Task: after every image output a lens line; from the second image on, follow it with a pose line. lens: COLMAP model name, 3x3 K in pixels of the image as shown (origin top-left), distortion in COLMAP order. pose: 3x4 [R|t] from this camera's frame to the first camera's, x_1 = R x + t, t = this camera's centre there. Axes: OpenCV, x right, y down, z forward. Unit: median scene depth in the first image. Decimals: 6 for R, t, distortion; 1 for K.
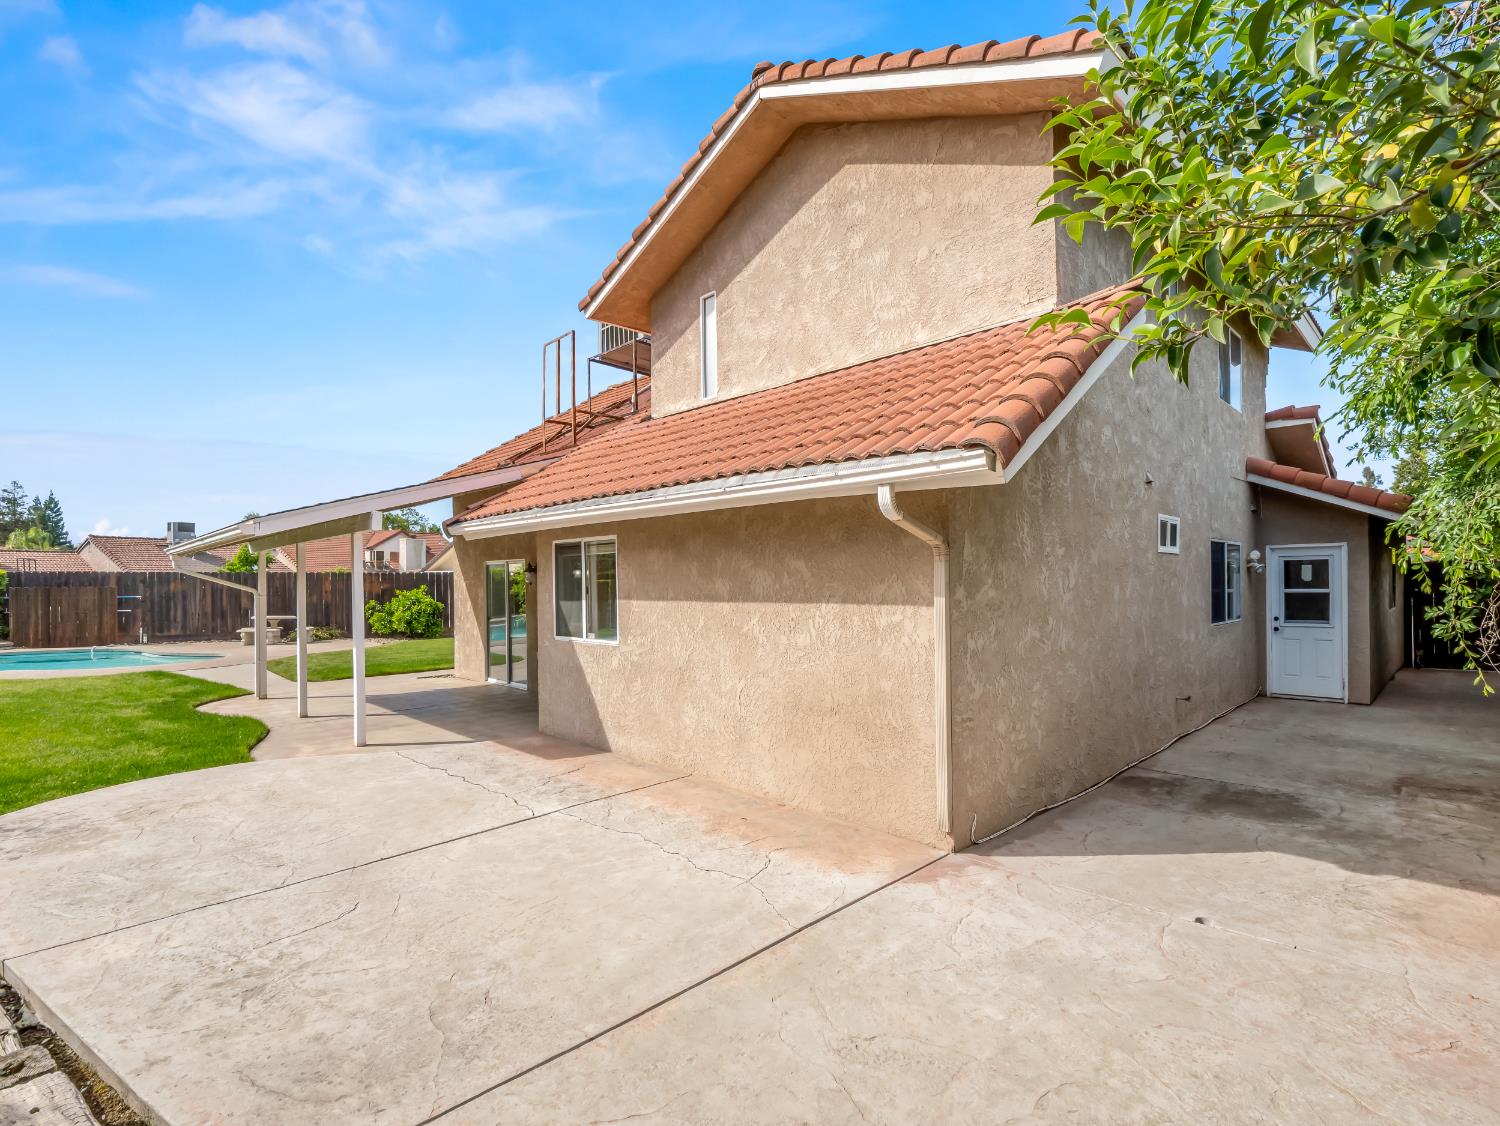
lens RADIAL K [[726.9, 0, 743.6], [0, 726.9, 575.1], [0, 0, 1]] dist [-0.015546, -0.000349]
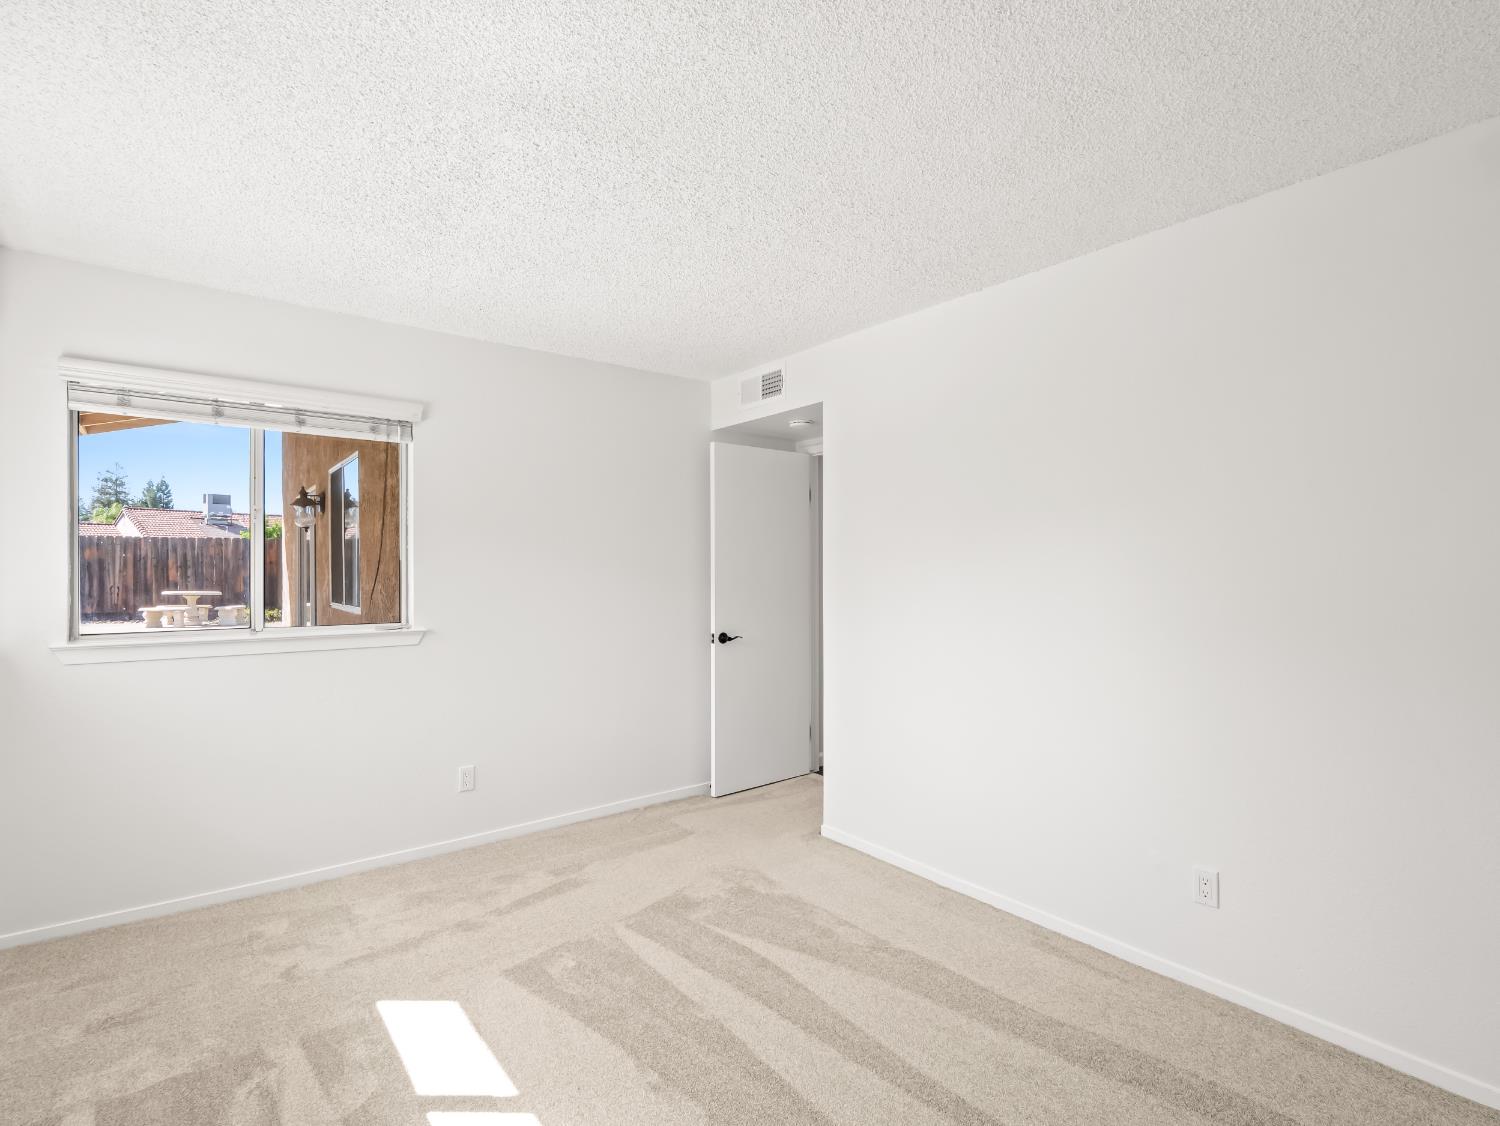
lens RADIAL K [[726.9, 0, 739.3], [0, 726.9, 564.1], [0, 0, 1]] dist [-0.015546, -0.000349]
pose [[0.993834, 0.010141, -0.110415, 0.022922], [-0.009638, 0.999941, 0.005094, 0.016724], [0.110460, -0.003998, 0.993873, 0.280391]]
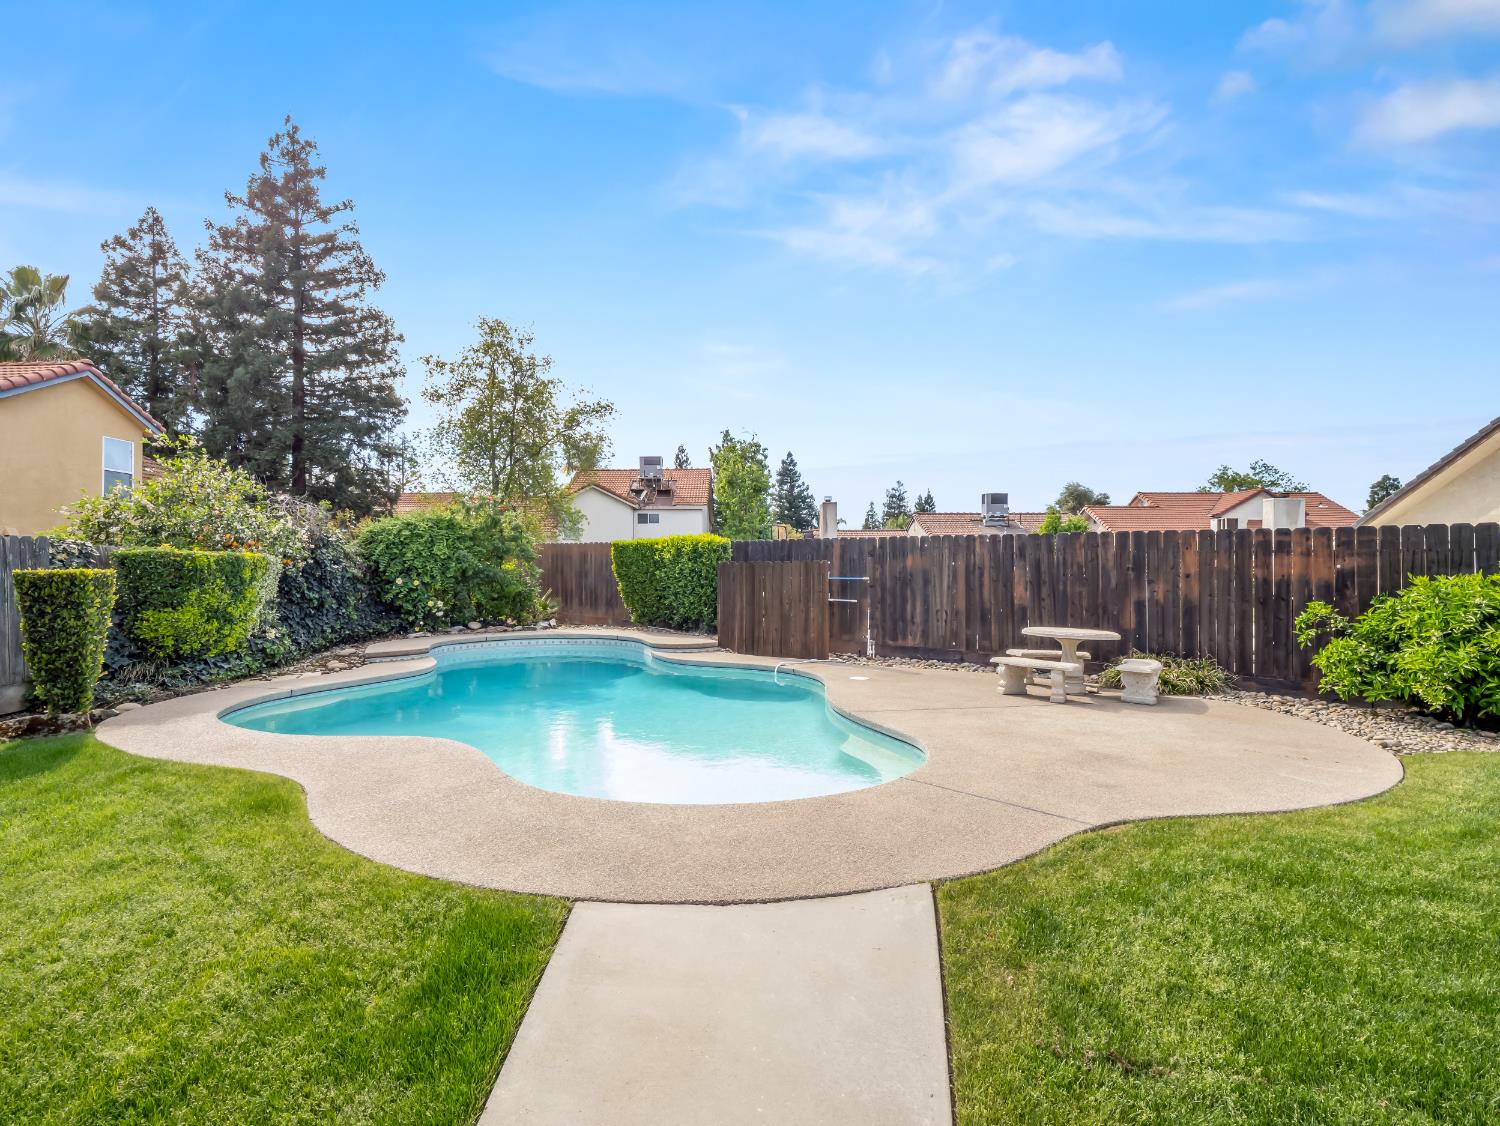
lens RADIAL K [[726.9, 0, 737.9], [0, 726.9, 556.4], [0, 0, 1]] dist [-0.015546, -0.000349]
pose [[0.507370, -0.002285, -0.861725, -0.365634], [0.000883, 0.999997, -0.002133, 0.012906], [0.861728, 0.000321, 0.507371, 0.589903]]
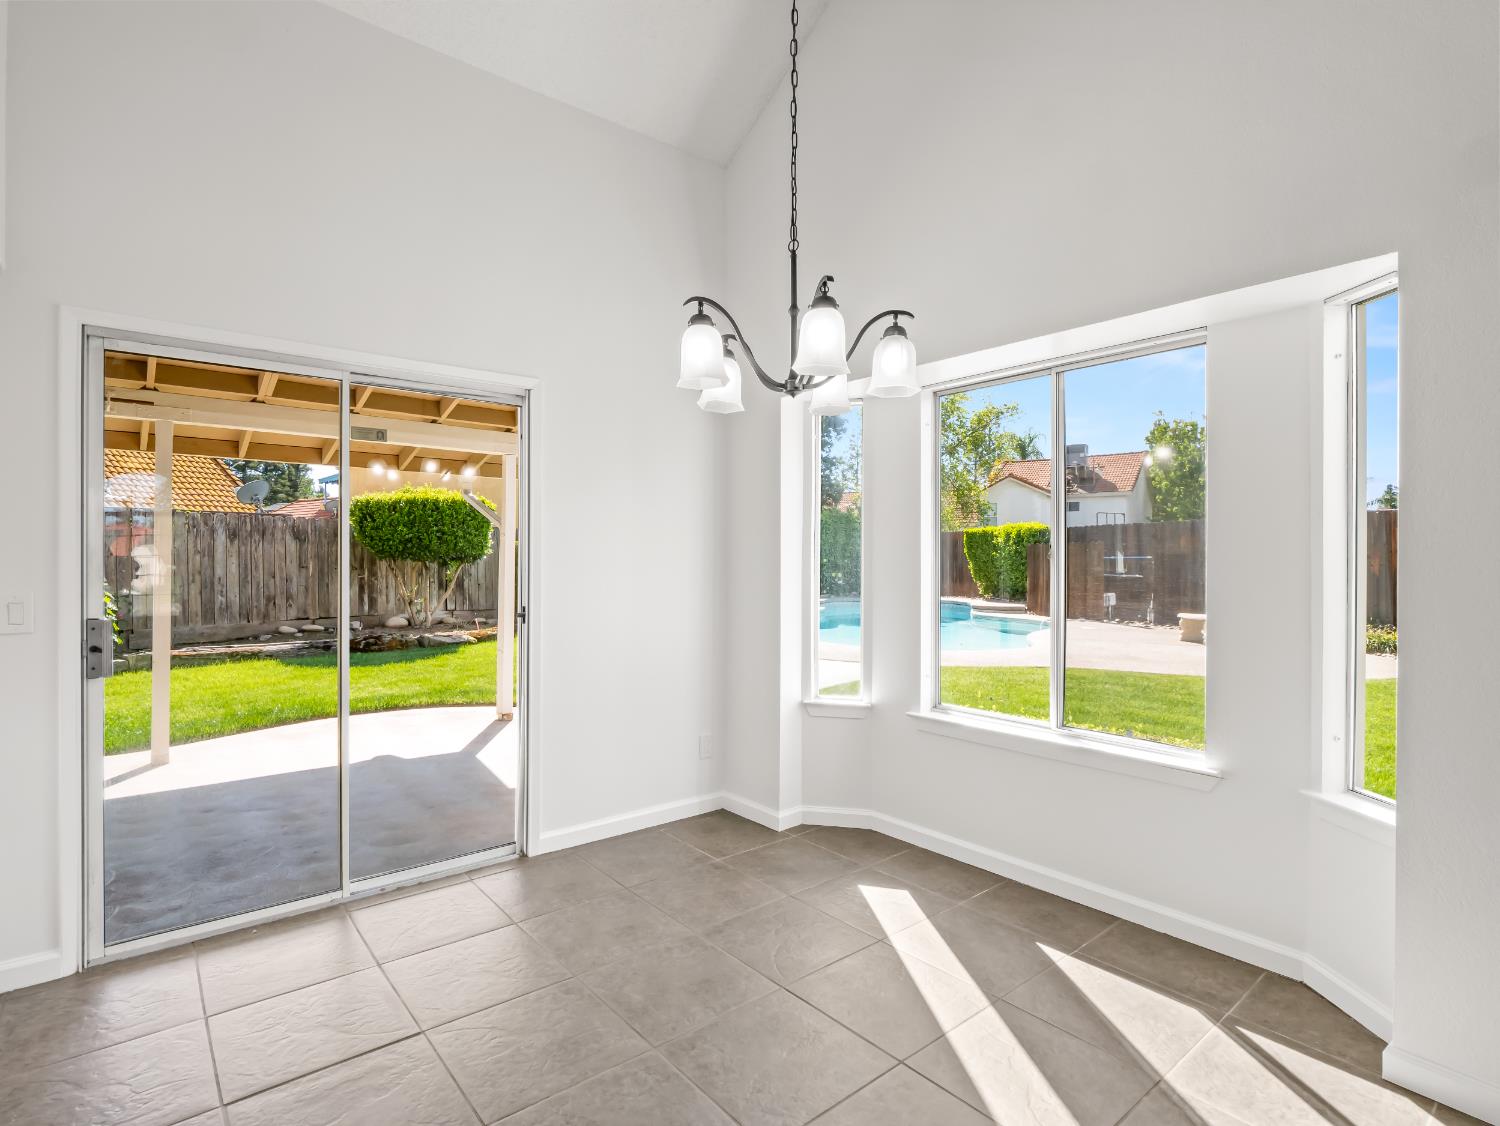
lens RADIAL K [[789.7, 0, 739.9], [0, 789.7, 557.3], [0, 0, 1]] dist [-0.006407, -0.002890]
pose [[-0.069030, 0.008174, -0.997581, -0.017950], [0.003548, 0.999962, 0.007948, 0.022713], [0.997608, -0.002991, -0.069057, 0.636047]]
